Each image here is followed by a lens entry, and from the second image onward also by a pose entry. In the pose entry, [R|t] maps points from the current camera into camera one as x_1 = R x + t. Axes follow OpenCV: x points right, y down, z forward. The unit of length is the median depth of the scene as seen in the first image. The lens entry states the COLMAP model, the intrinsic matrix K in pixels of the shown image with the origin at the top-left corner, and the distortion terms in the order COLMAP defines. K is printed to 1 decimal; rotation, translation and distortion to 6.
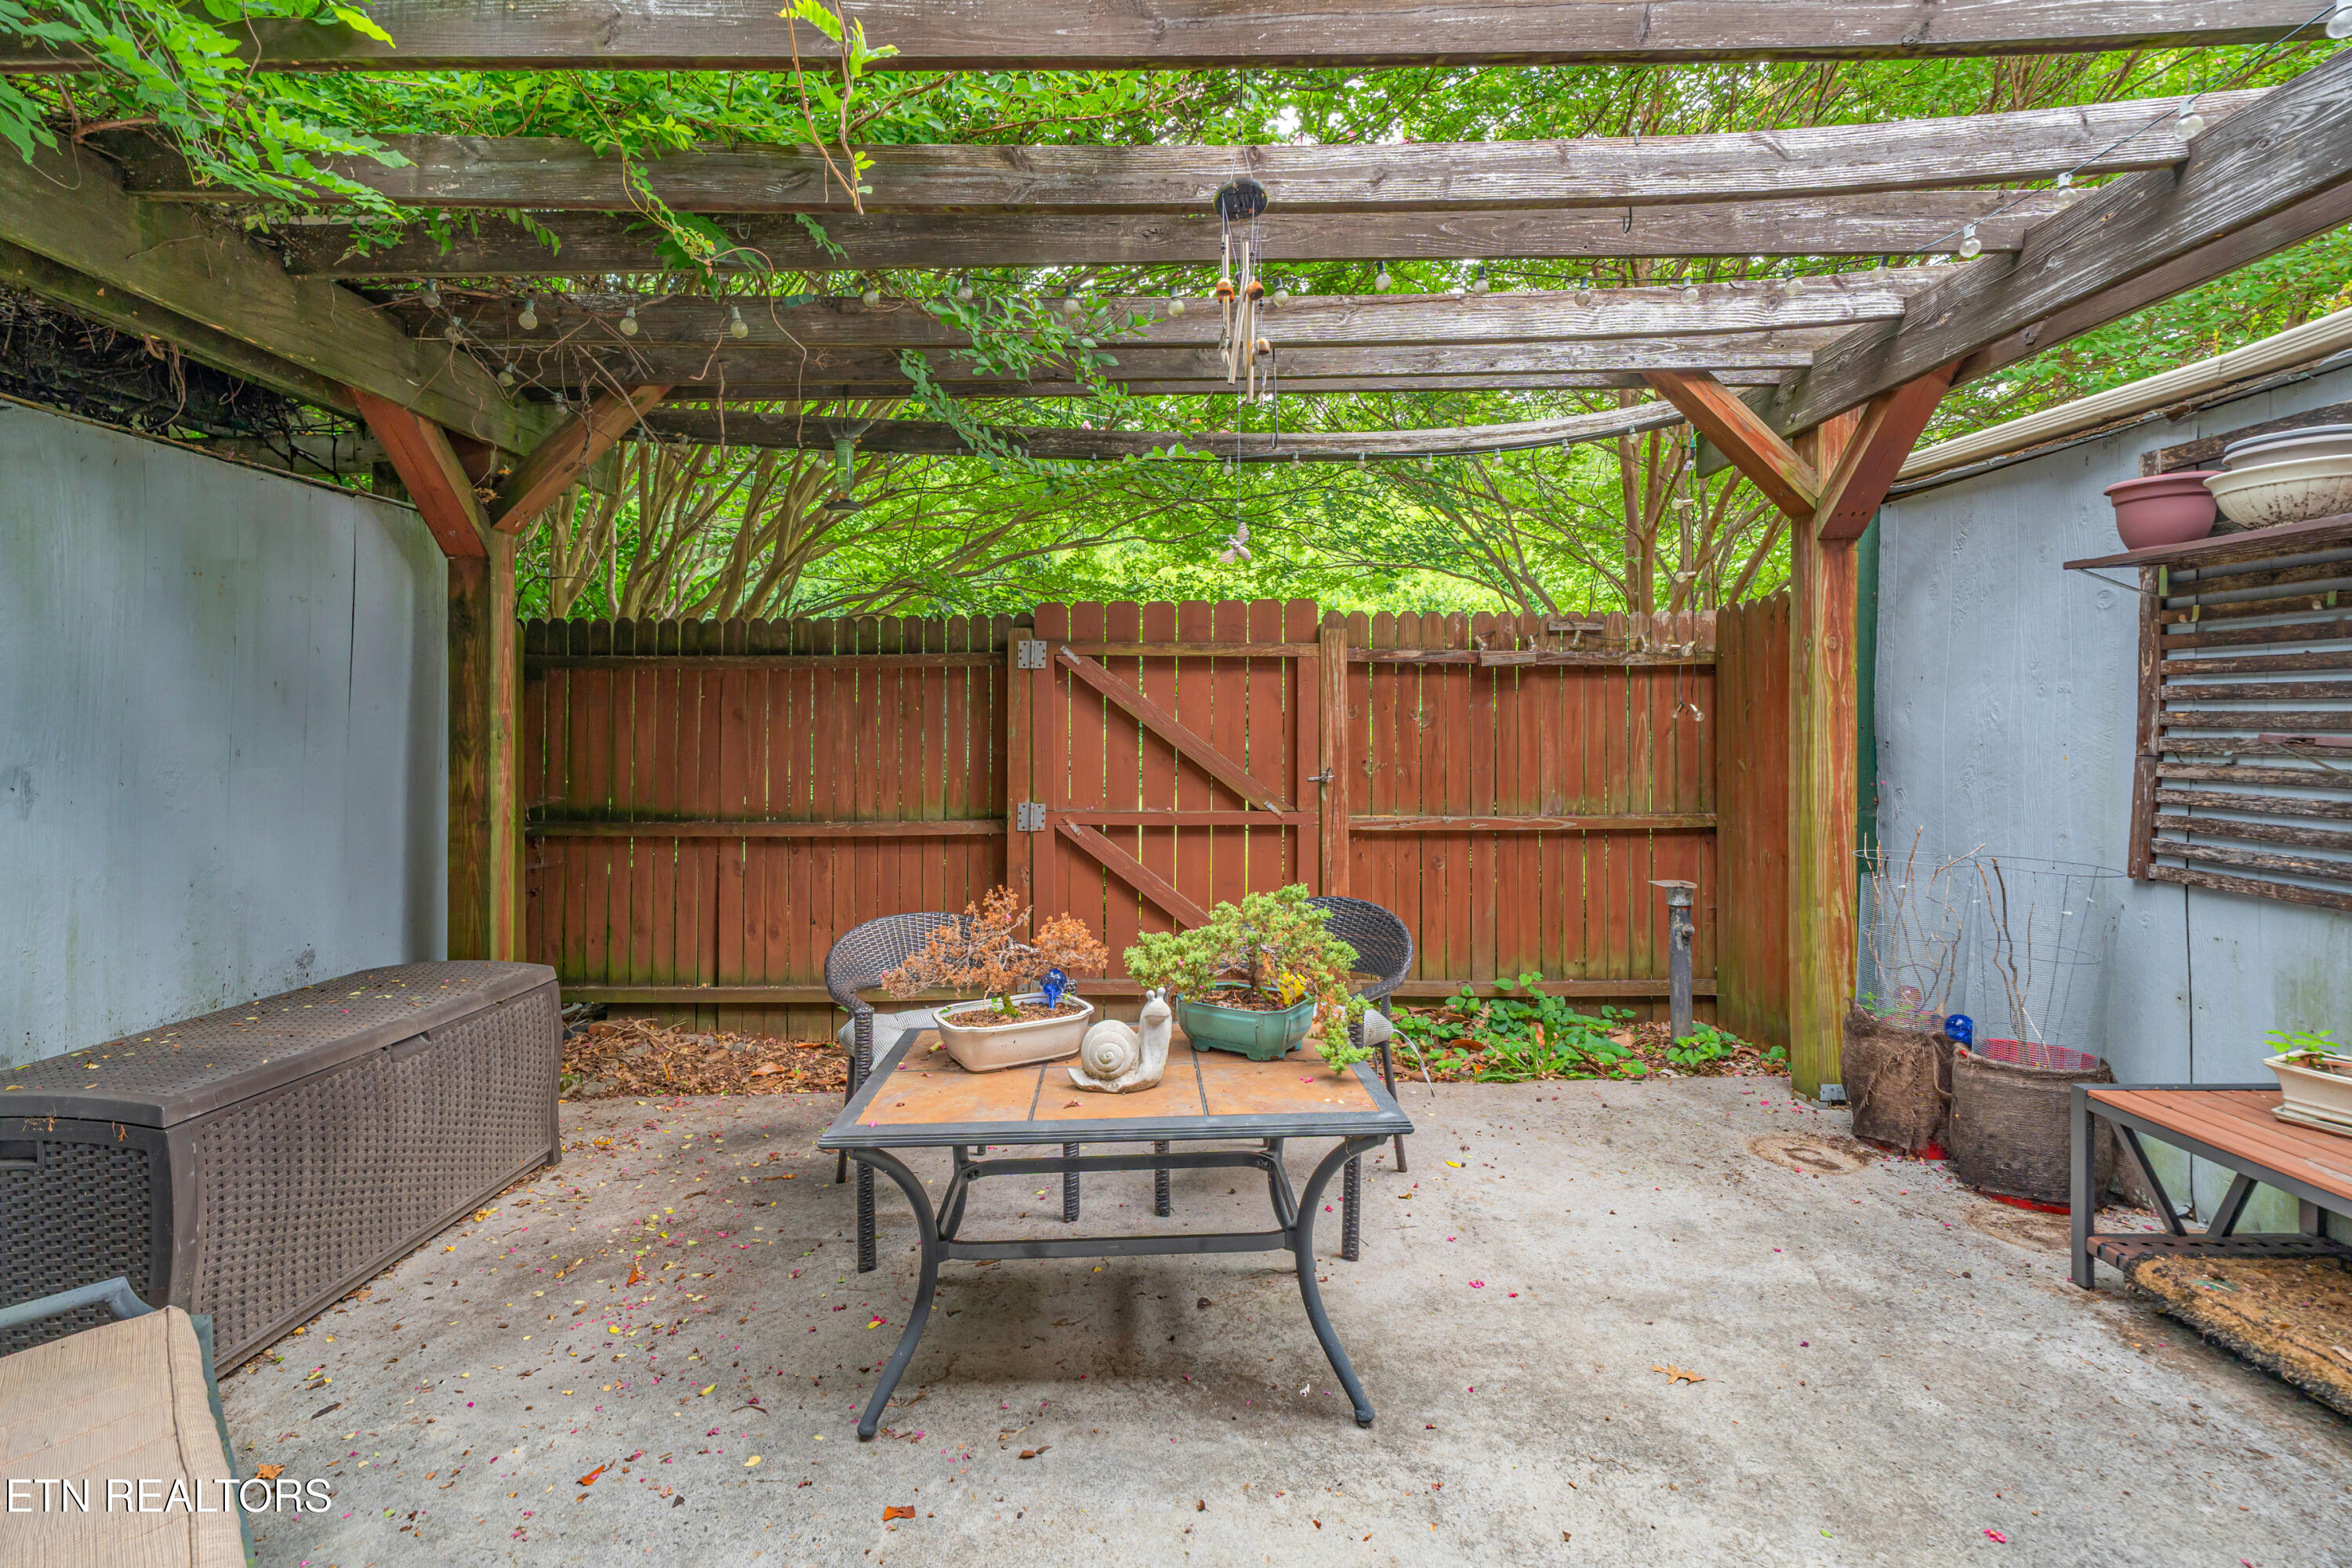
lens RADIAL K [[1069.9, 0, 1182.6], [0, 1069.9, 730.6], [0, 0, 1]] dist [0.000419, 0.000403]
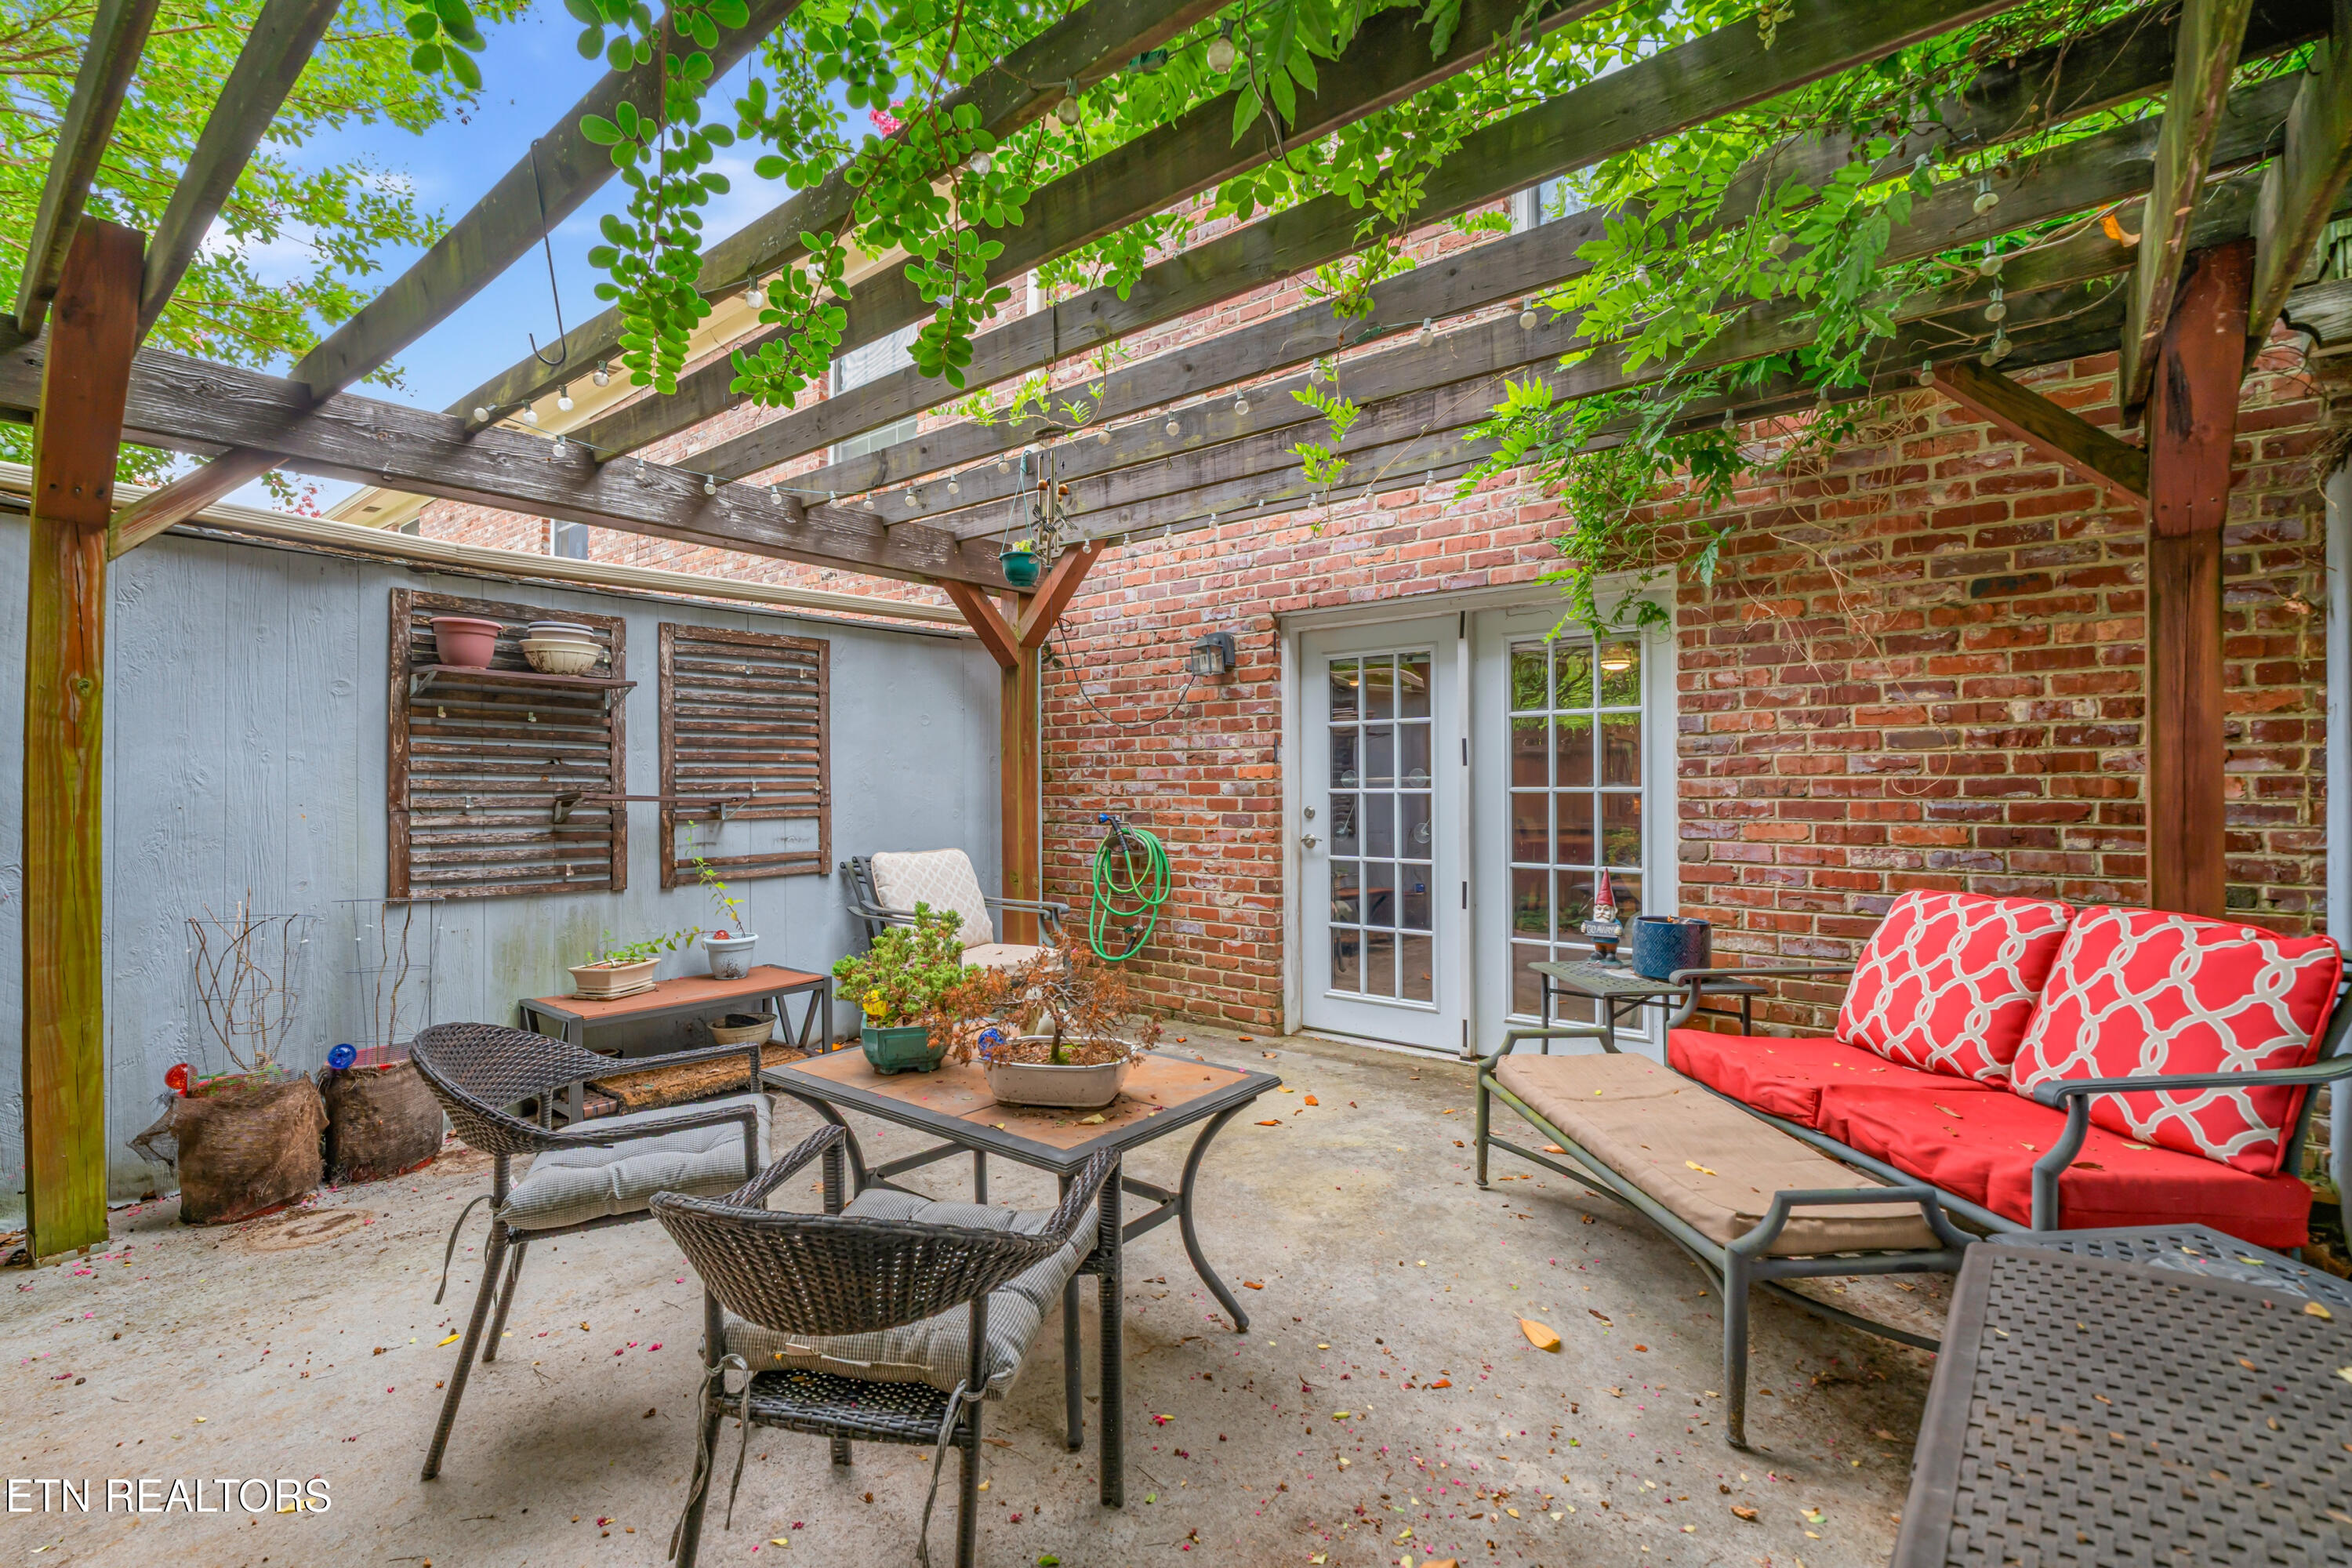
lens RADIAL K [[1104.7, 0, 1173.1], [0, 1104.7, 778.0], [0, 0, 1]] dist [0.014039, 0.000229]
pose [[-0.753630, 0.025052, 0.656821, -0.667689], [0.014976, 0.999668, -0.020946, 0.022052], [-0.657128, -0.005949, -0.753755, 1.233793]]
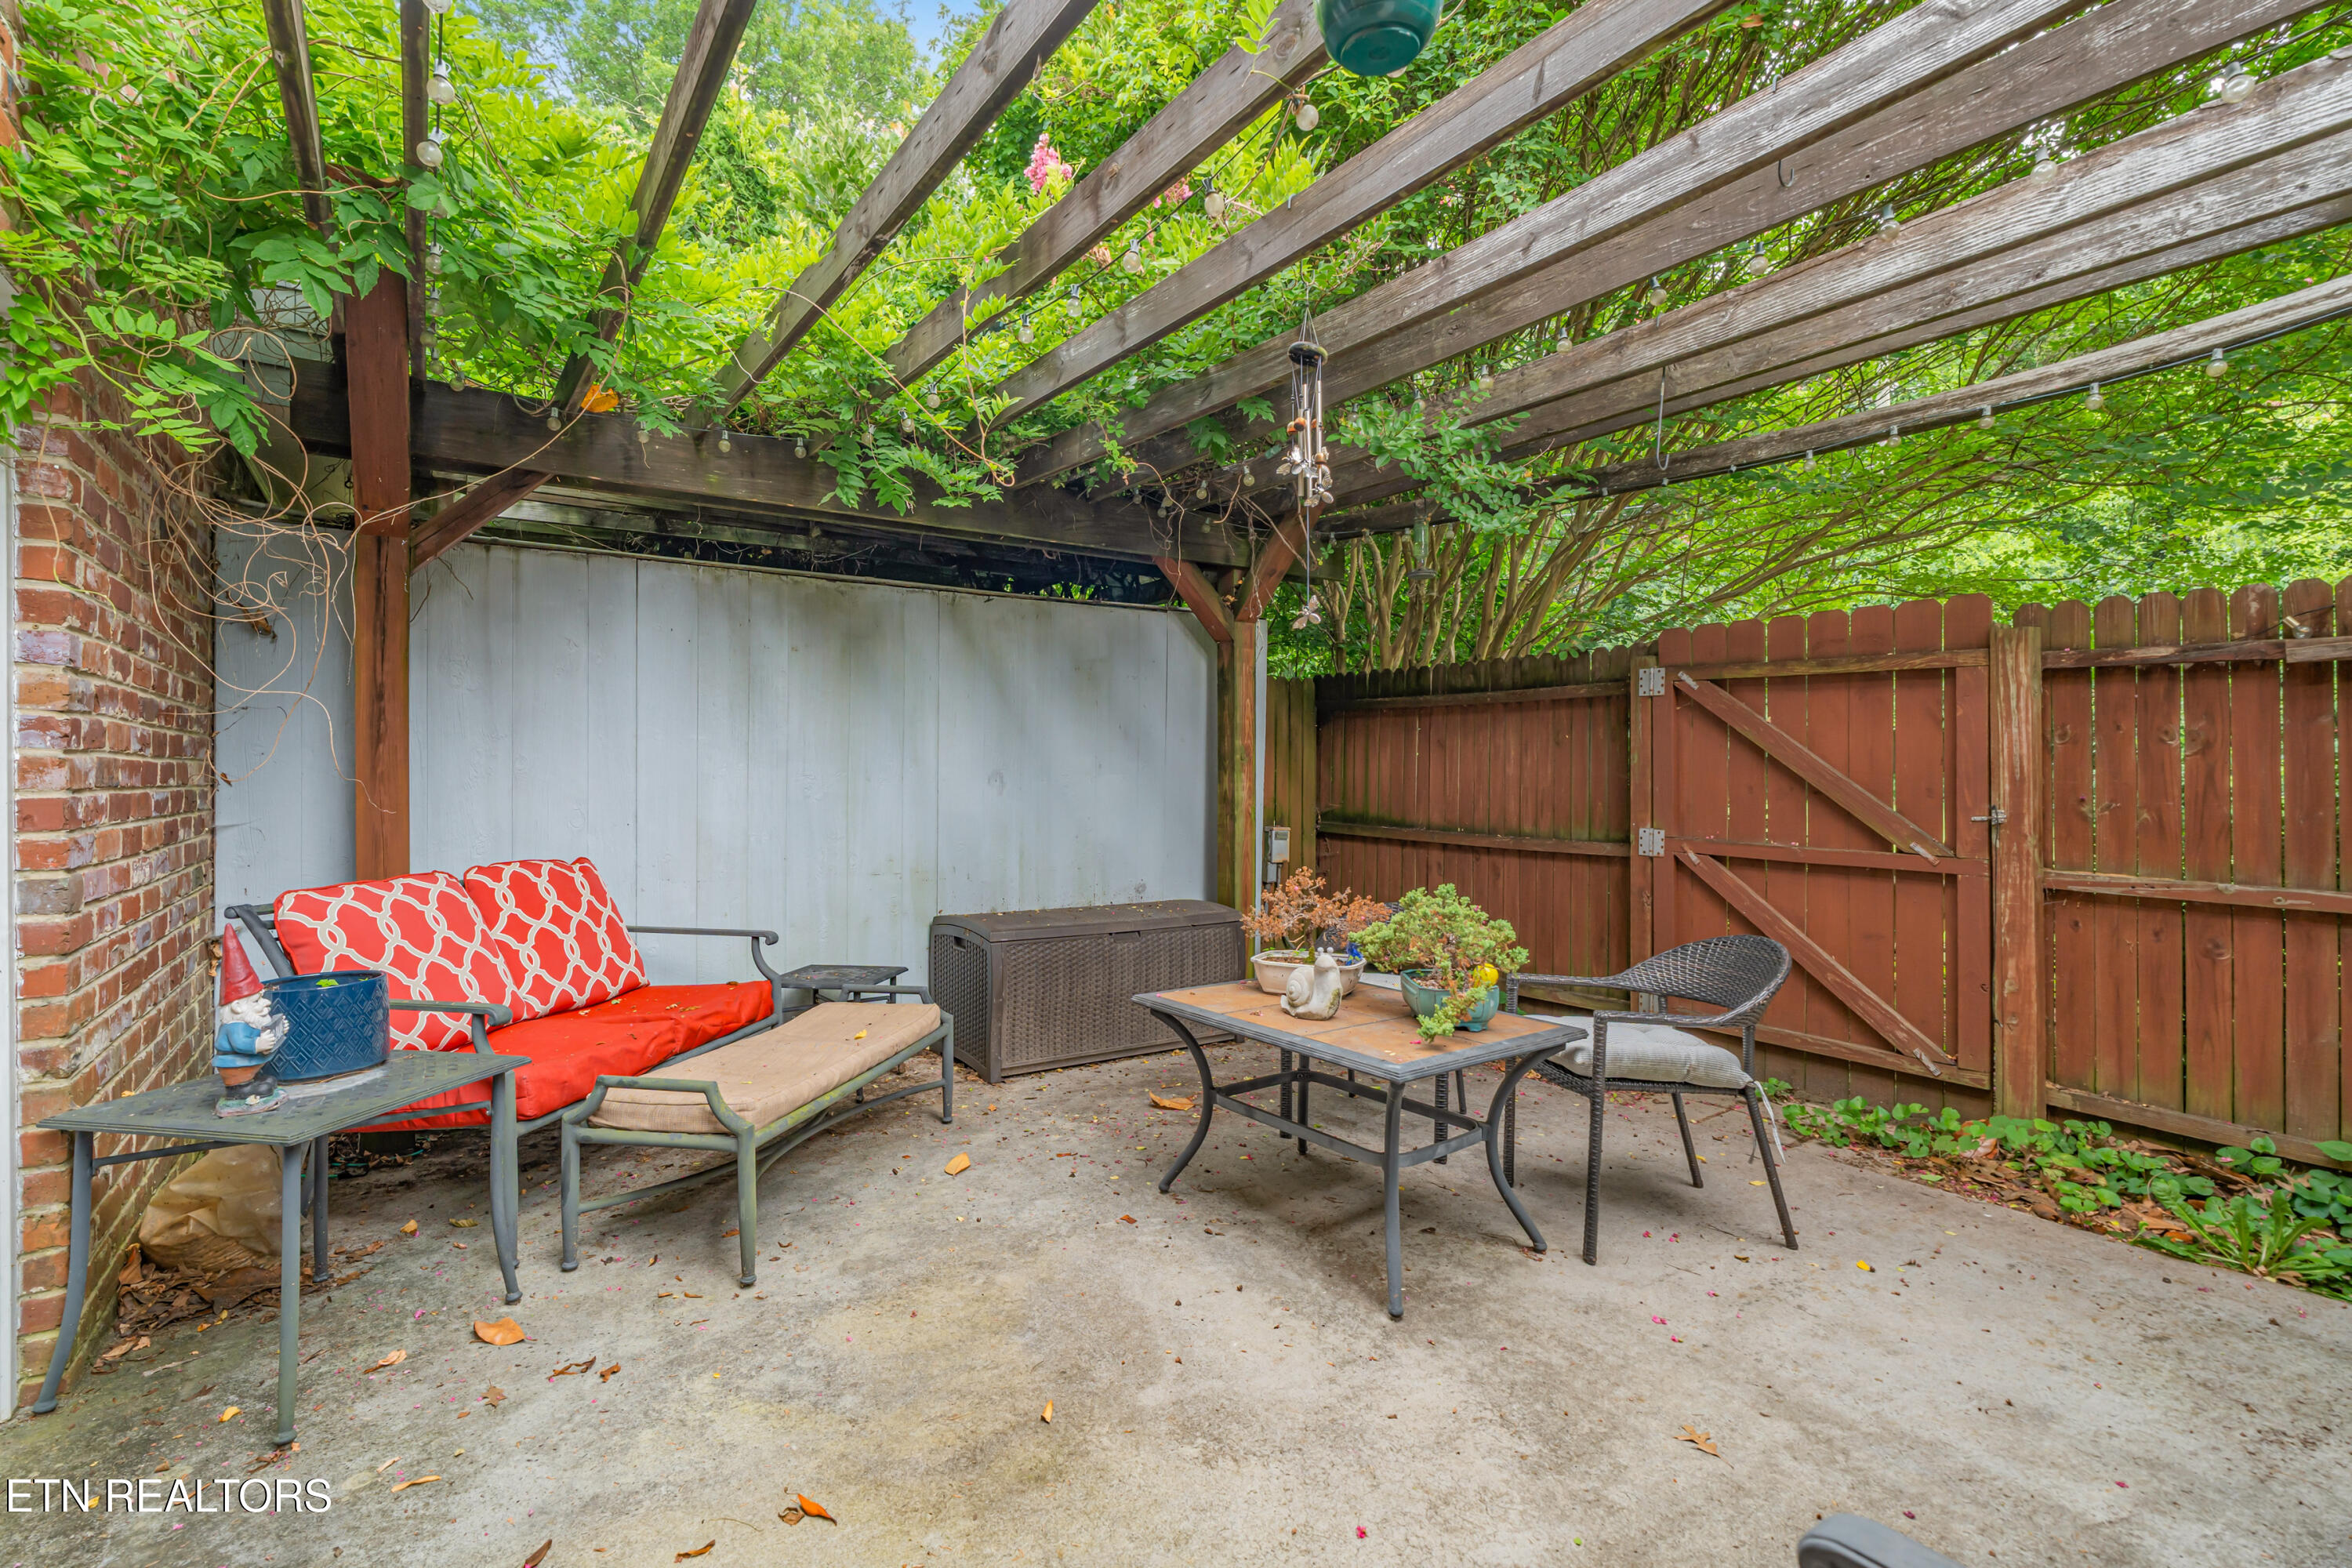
lens RADIAL K [[1104.7, 0, 1173.1], [0, 1104.7, 778.0], [0, 0, 1]] dist [0.014039, 0.000229]
pose [[0.562780, 0.019866, -0.826368, 0.650547], [-0.006703, 0.999788, 0.019469, 0.003659], [0.826579, -0.005418, 0.562794, 0.047470]]
